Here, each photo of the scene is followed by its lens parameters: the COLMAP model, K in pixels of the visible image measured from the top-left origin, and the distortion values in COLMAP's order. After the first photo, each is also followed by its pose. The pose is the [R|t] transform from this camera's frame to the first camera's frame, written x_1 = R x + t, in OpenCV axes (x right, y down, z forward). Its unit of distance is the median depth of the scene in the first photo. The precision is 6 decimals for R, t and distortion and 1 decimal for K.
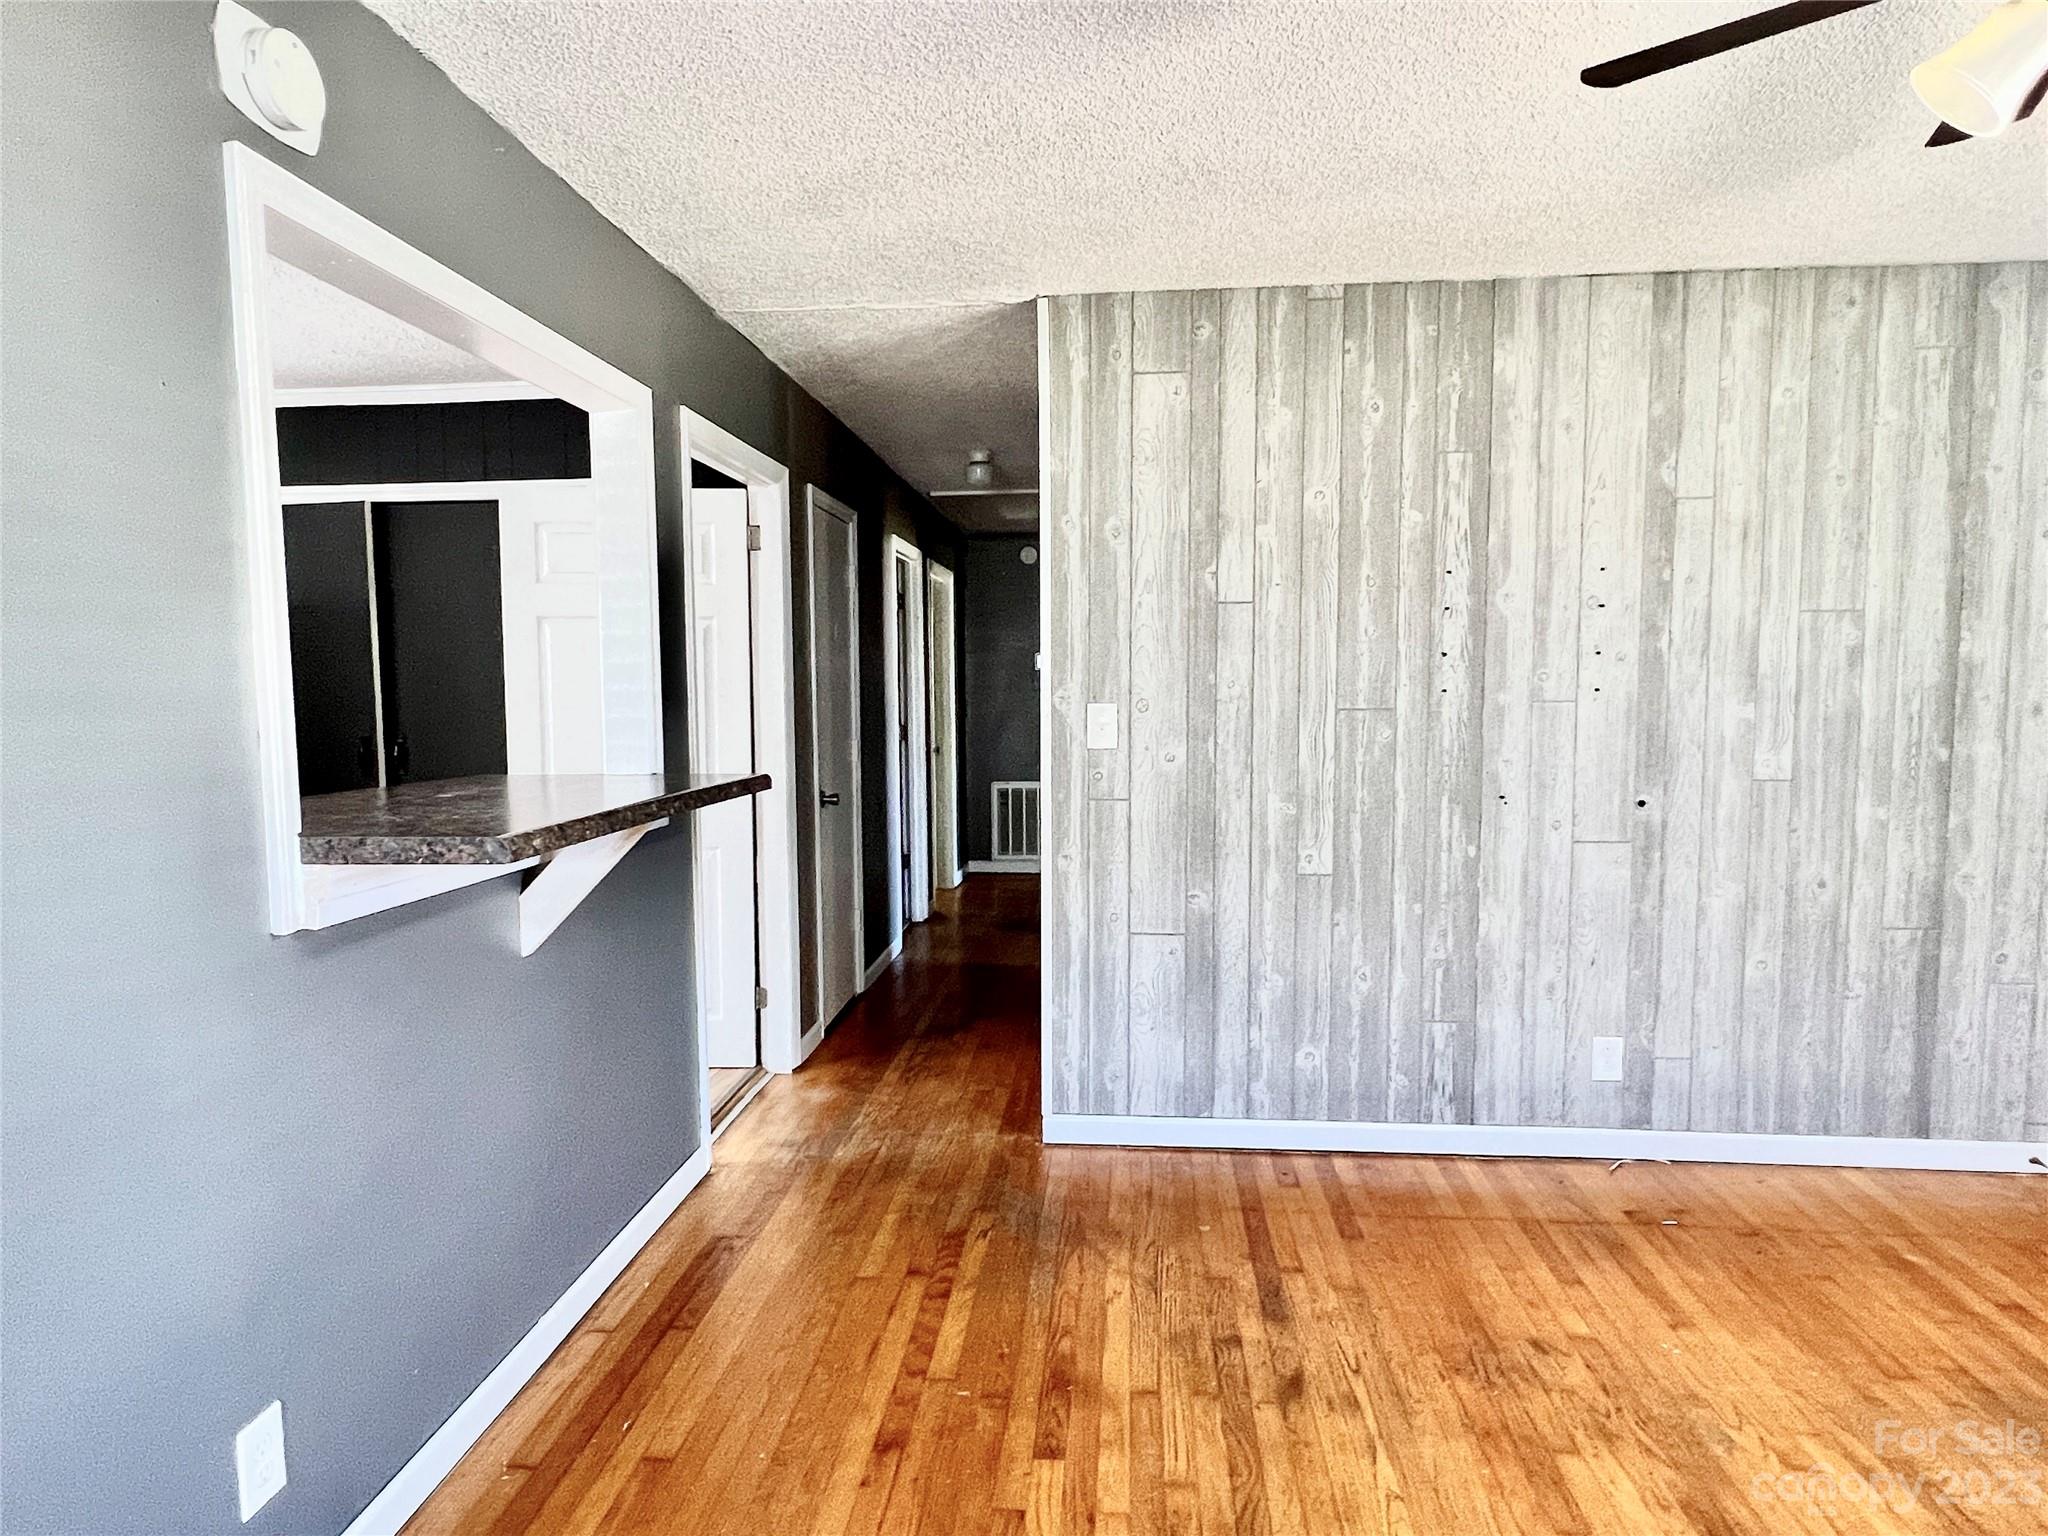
lens RADIAL K [[1217.1, 0, 1021.8], [0, 1217.1, 782.0], [0, 0, 1]] dist [0.005637, -0.004830]
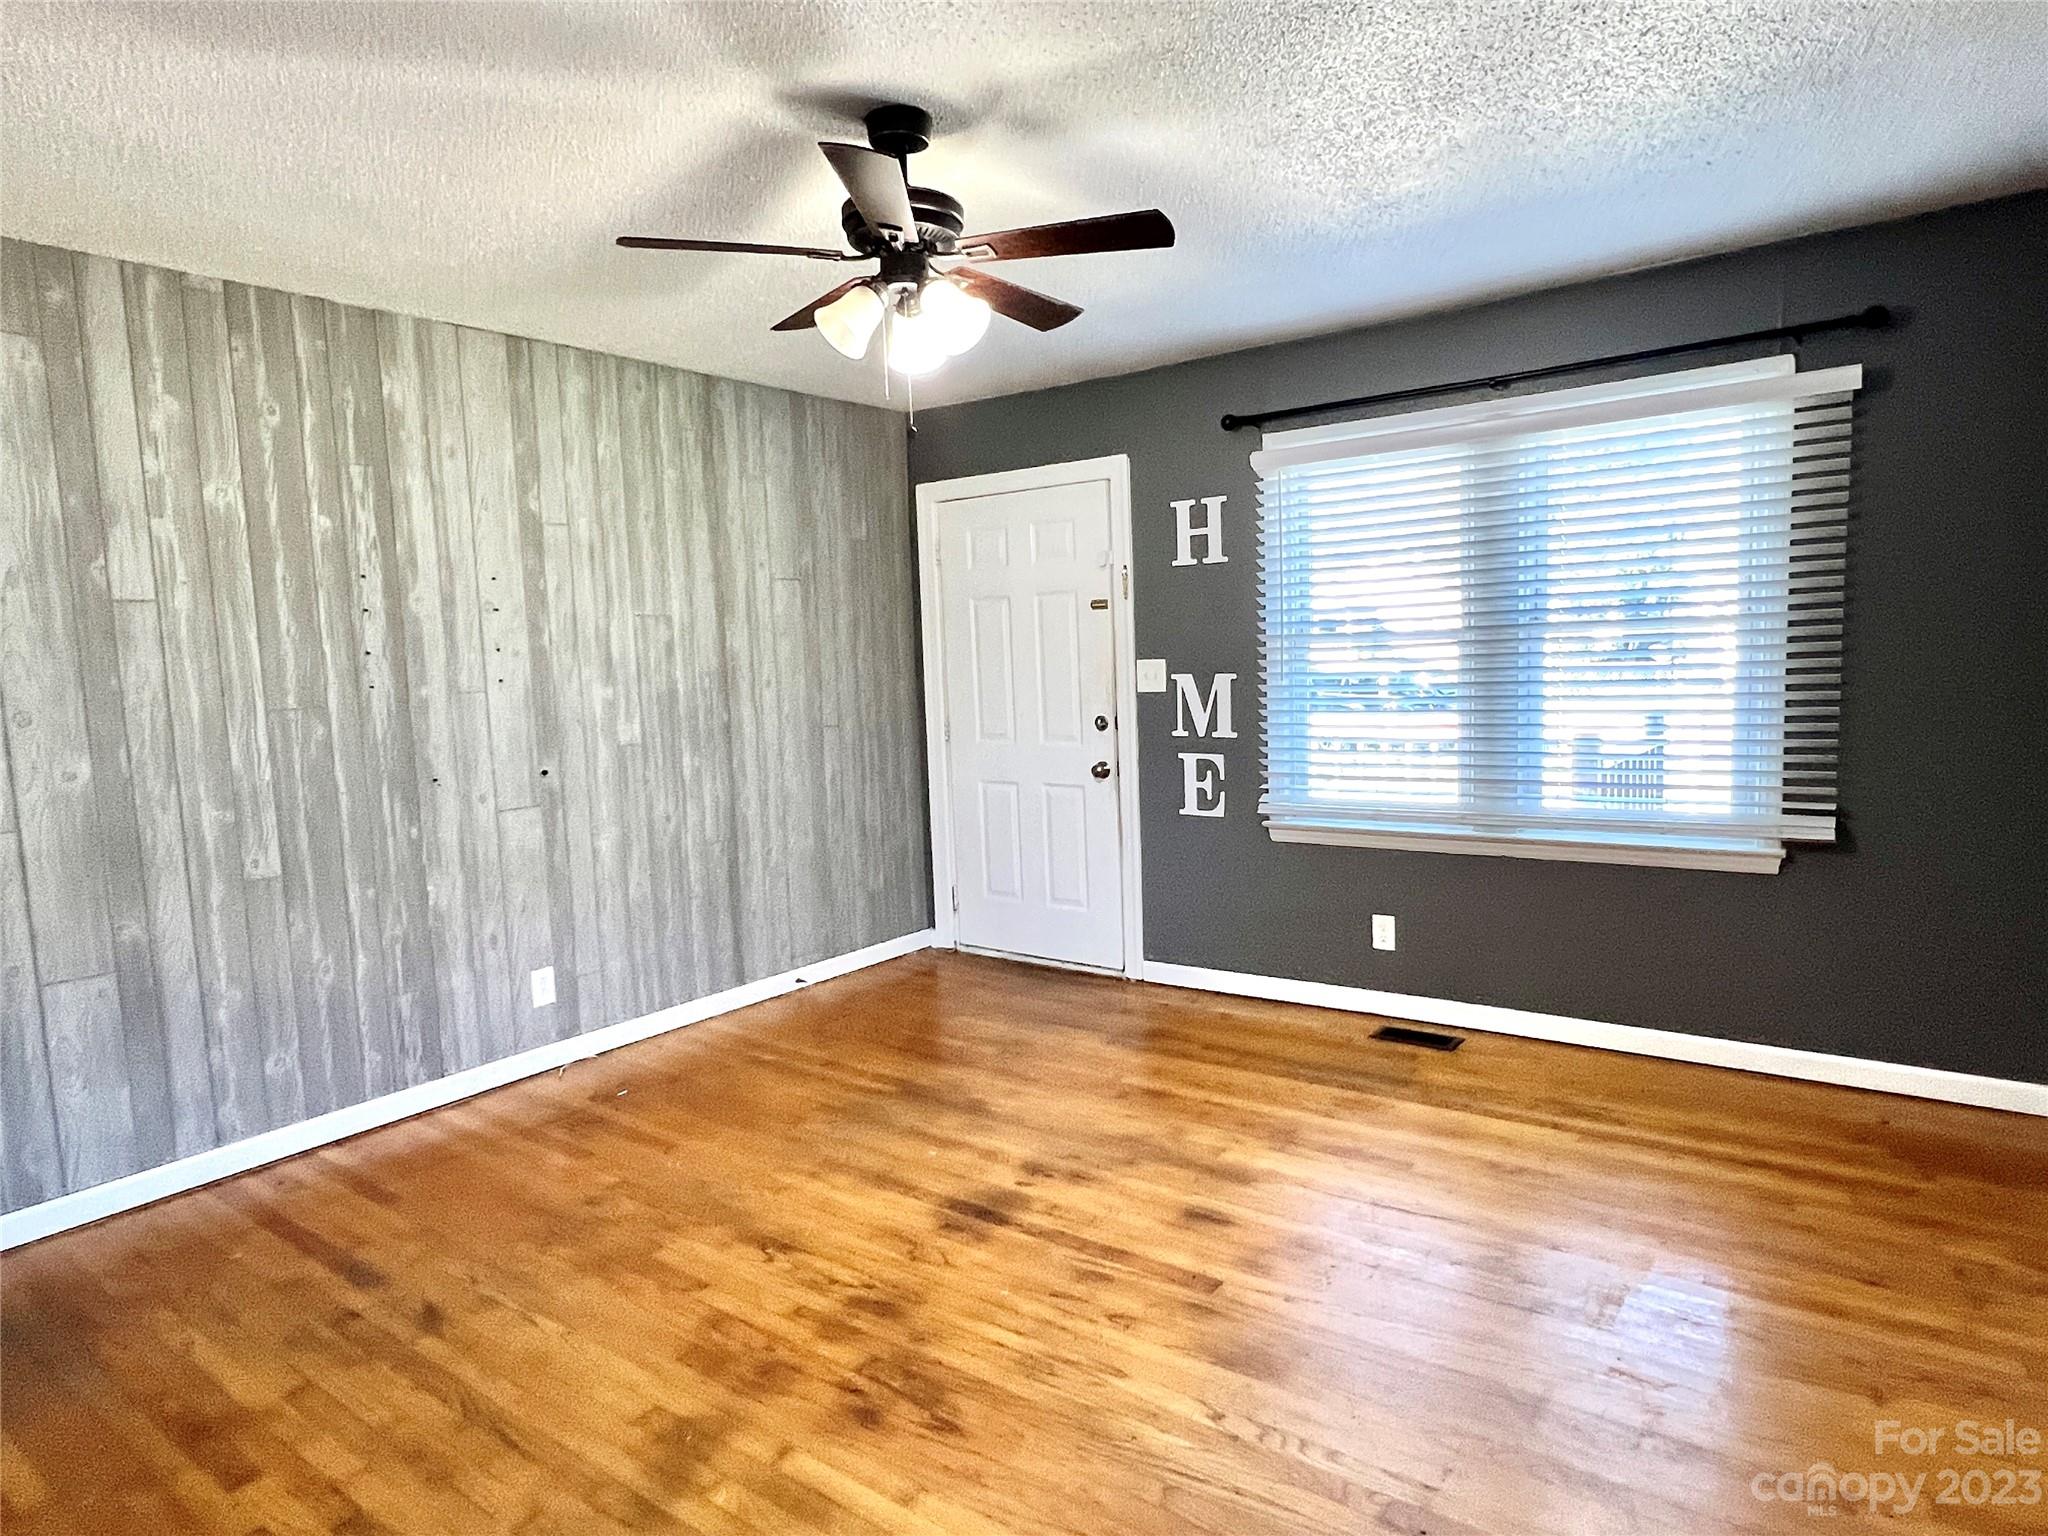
lens RADIAL K [[1217.1, 0, 1023.8], [0, 1217.1, 779.4], [0, 0, 1]] dist [0.005637, -0.004830]
pose [[0.523549, -0.105549, 0.845432, -0.274189], [0.101351, 0.992966, 0.061205, -0.001550], [-0.845946, 0.053641, 0.530564, -0.050928]]
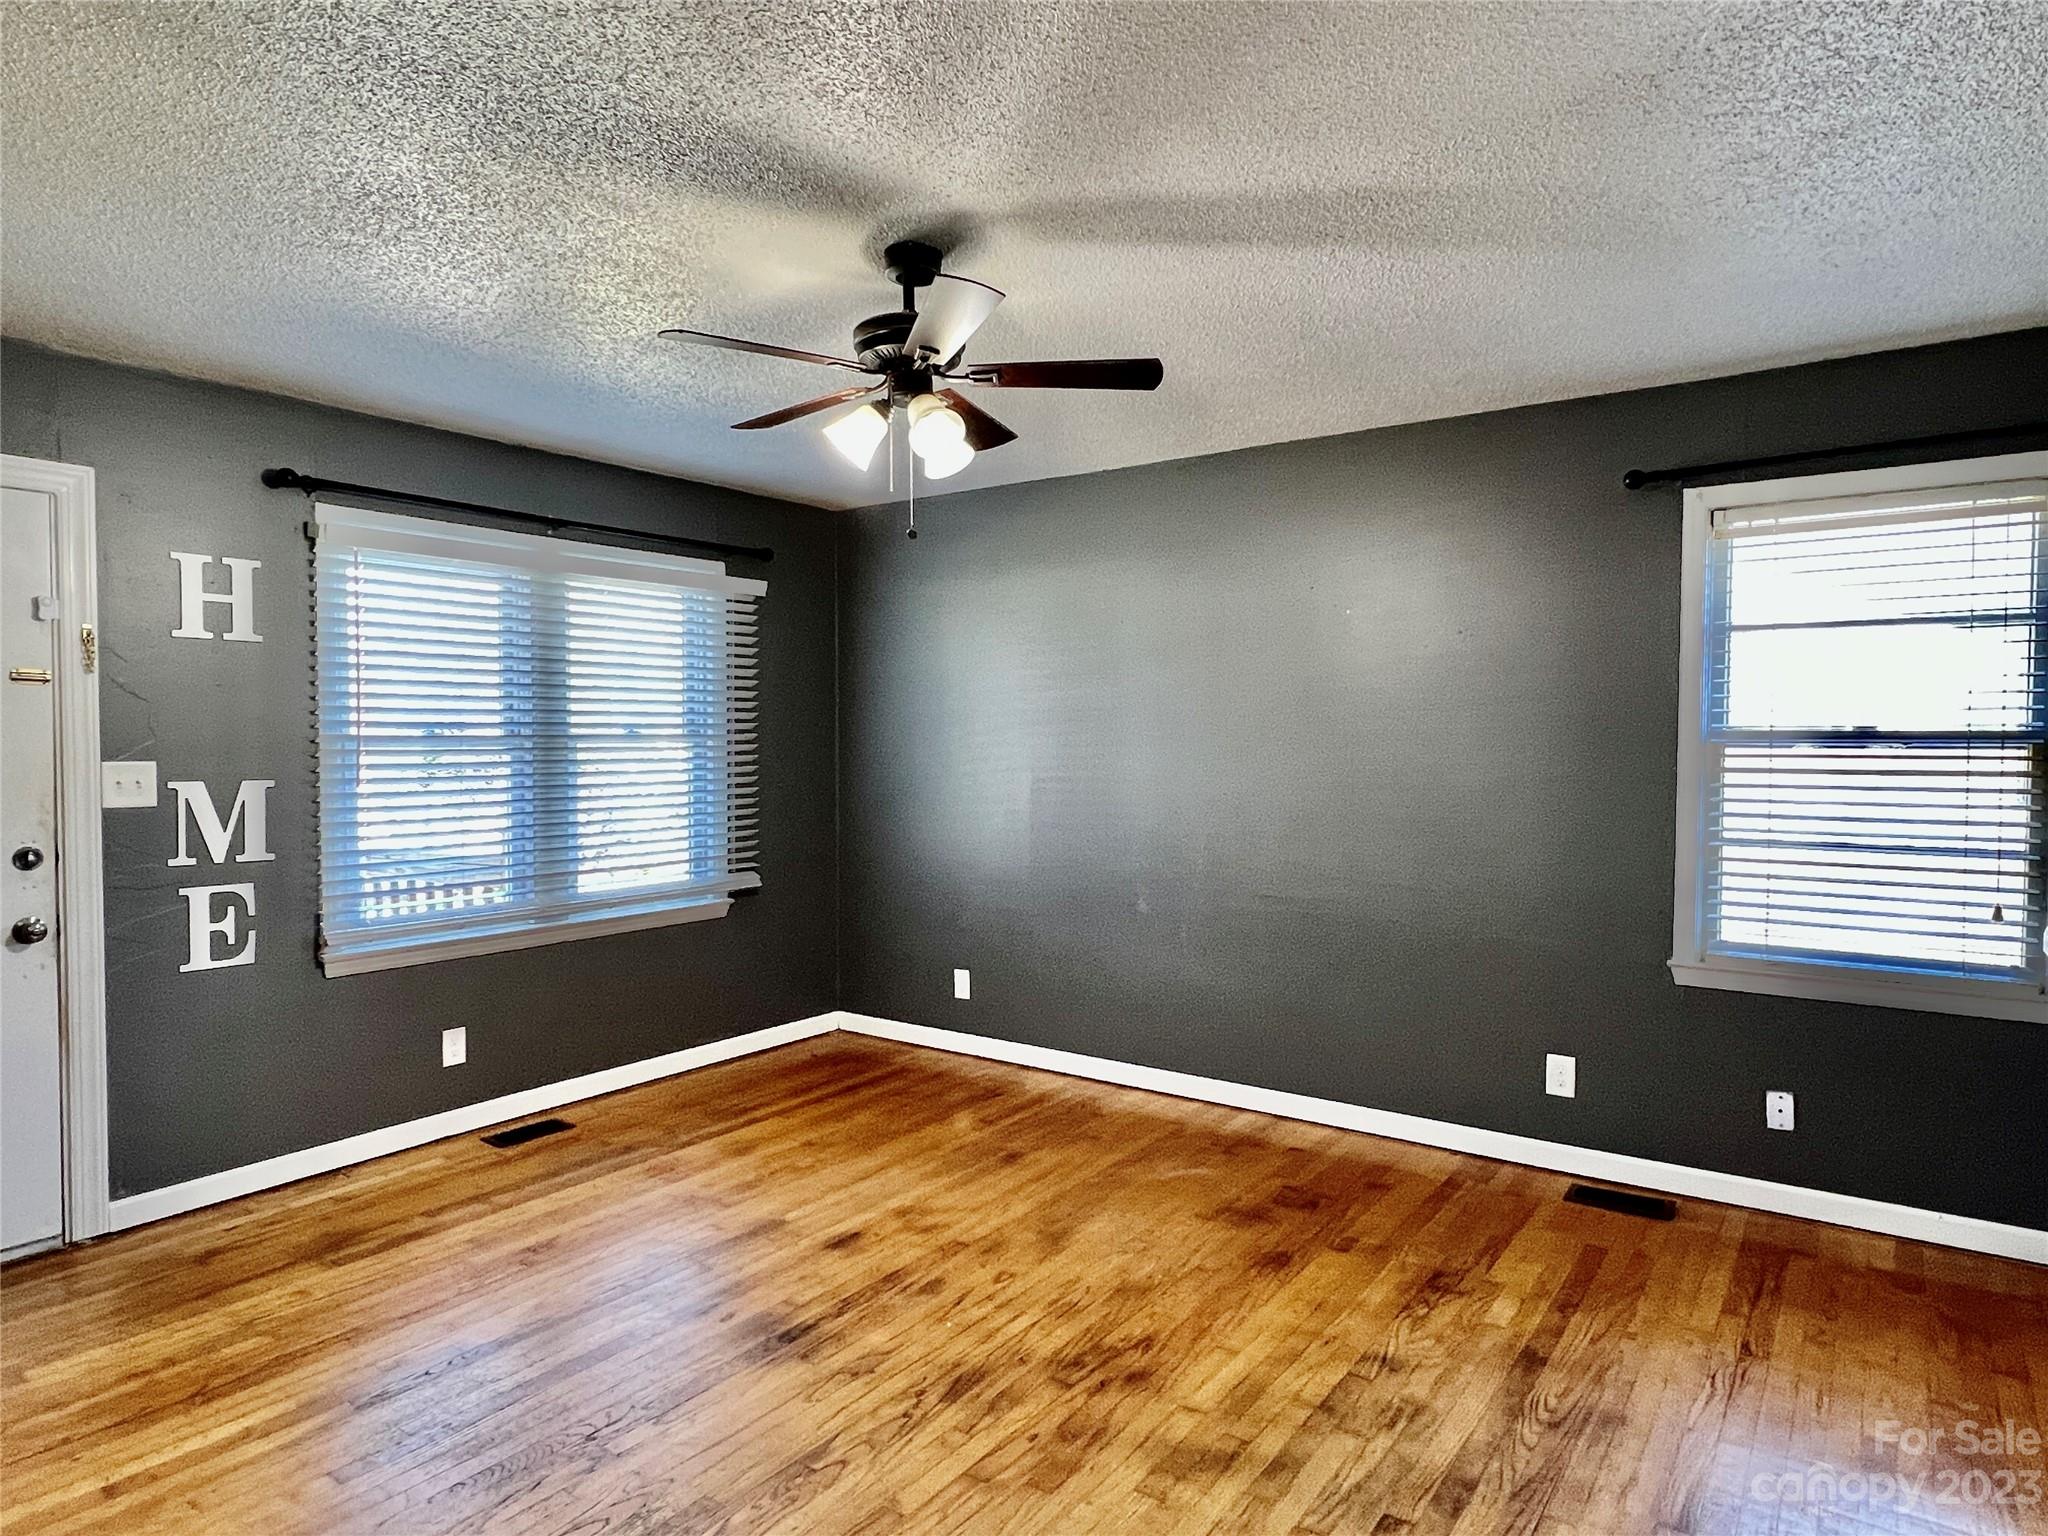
lens RADIAL K [[1217.1, 0, 1015.4], [0, 1217.1, 775.1], [0, 0, 1]] dist [0.005637, -0.004830]
pose [[-0.860659, -0.008193, 0.509116, -0.121631], [0.045182, 0.994697, 0.092388, -0.089481], [-0.507173, 0.102517, -0.855725, 1.088079]]
